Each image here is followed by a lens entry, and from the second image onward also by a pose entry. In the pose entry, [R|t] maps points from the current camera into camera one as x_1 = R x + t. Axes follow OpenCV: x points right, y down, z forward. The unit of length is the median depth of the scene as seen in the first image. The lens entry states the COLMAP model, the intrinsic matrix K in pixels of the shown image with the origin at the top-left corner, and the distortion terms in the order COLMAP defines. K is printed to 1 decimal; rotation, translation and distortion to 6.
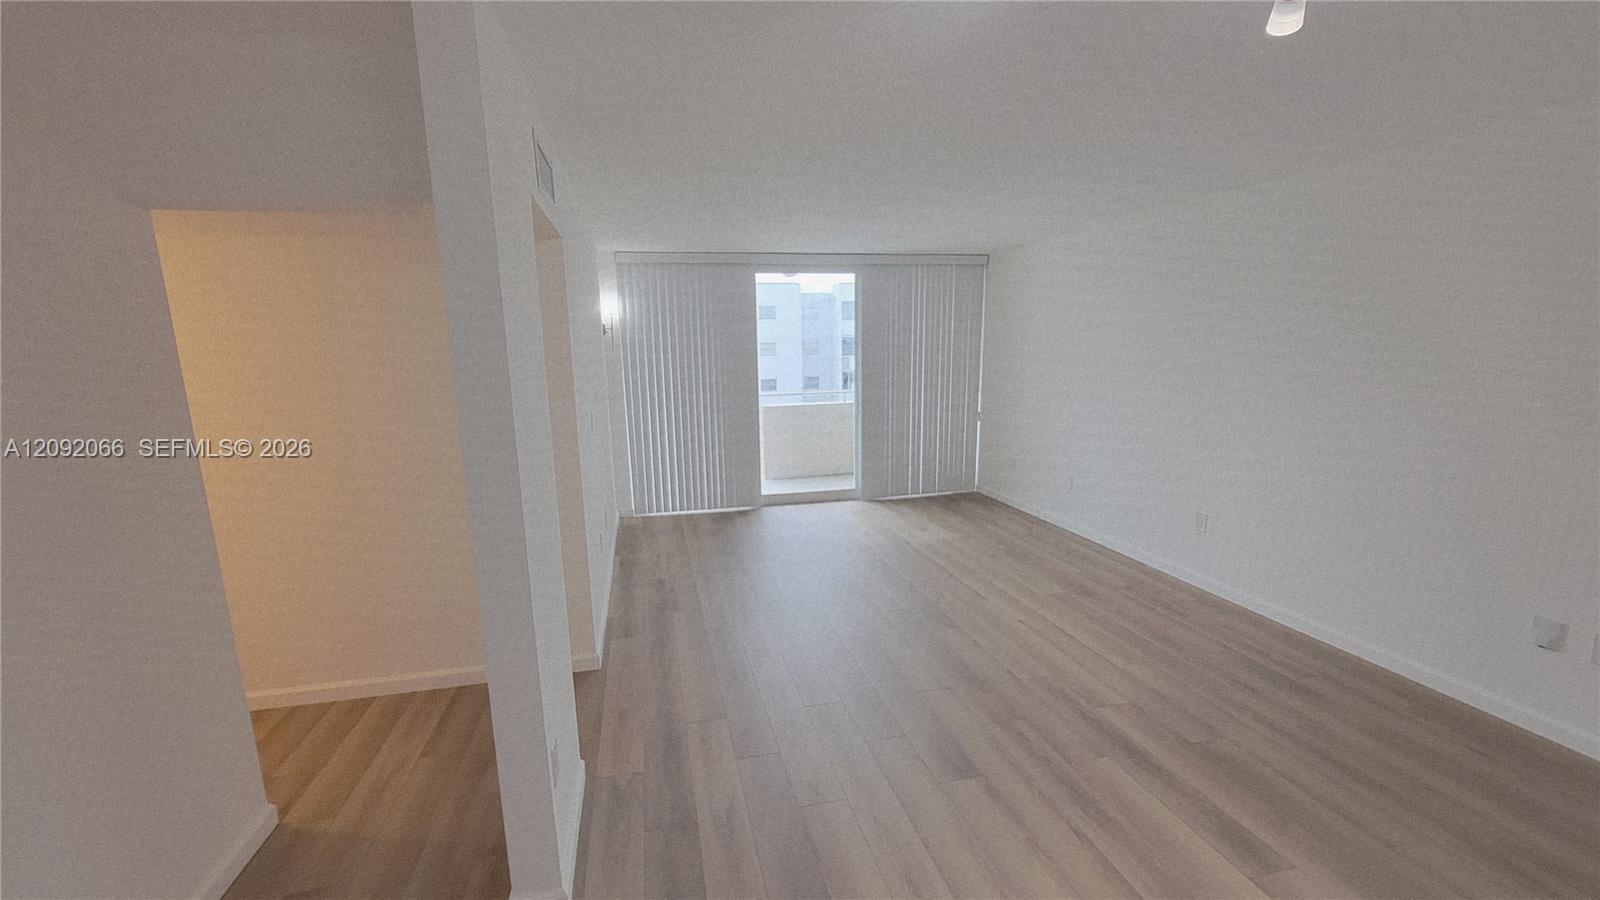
lens RADIAL K [[657.0, 0, 795.2], [0, 657.0, 470.0], [0, 0, 1]] dist [-0.000743, 0.000156]
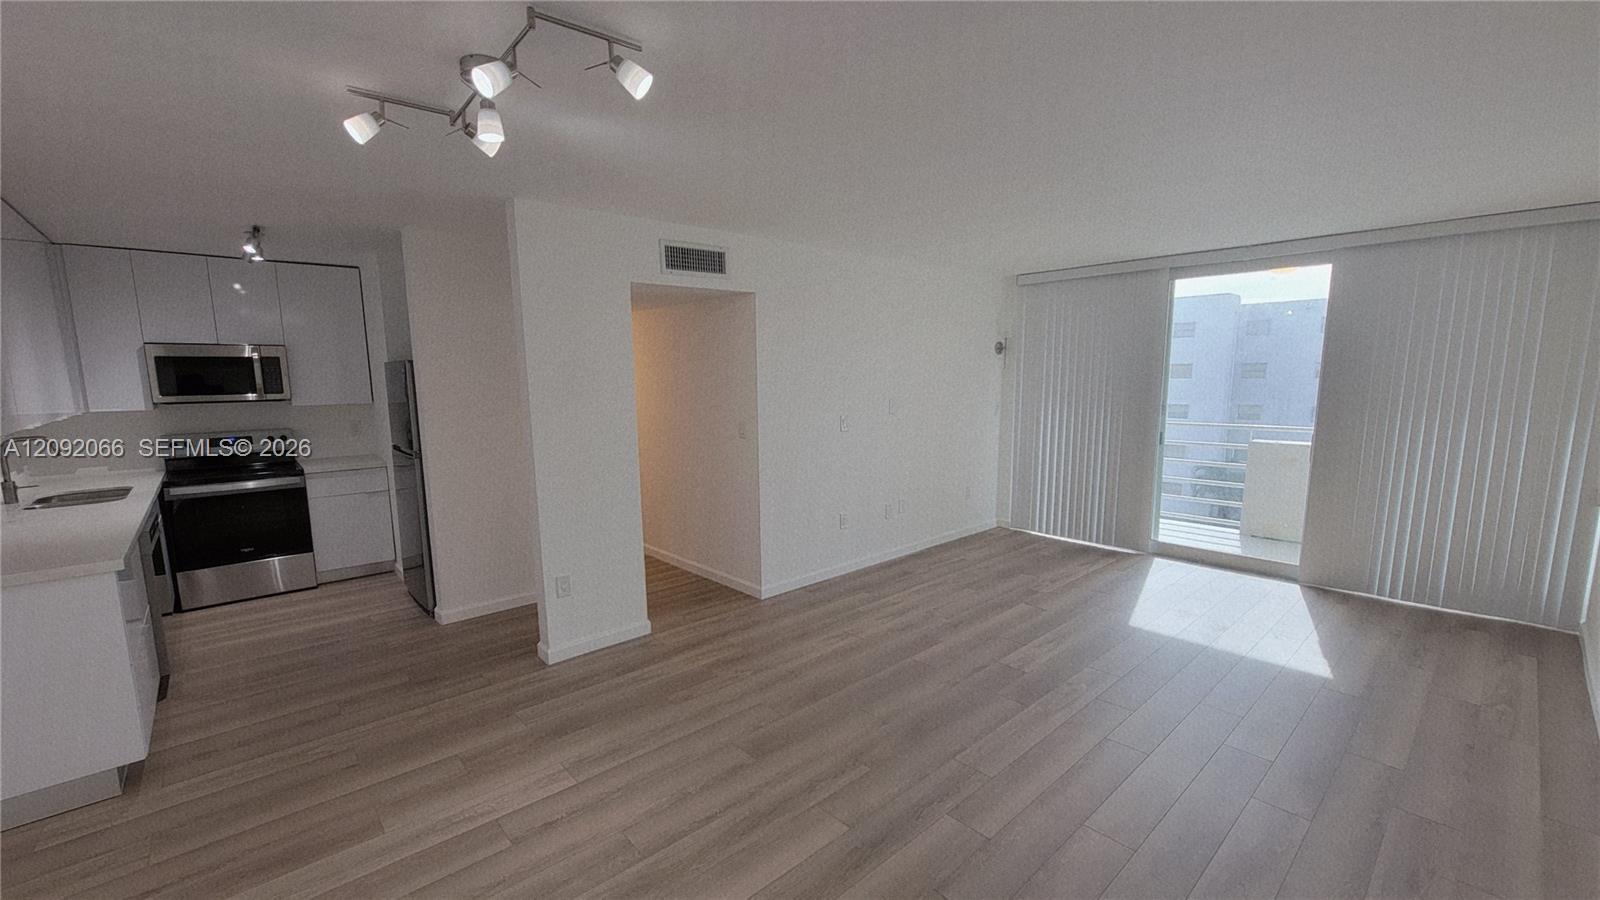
lens RADIAL K [[657.0, 0, 795.2], [0, 657.0, 470.0], [0, 0, 1]] dist [-0.000743, 0.000156]
pose [[0.486579, 0.143457, -0.861778, 0.450586], [-0.169159, 0.983229, 0.068164, -0.032239], [0.857103, 0.112610, 0.502686, 0.176661]]
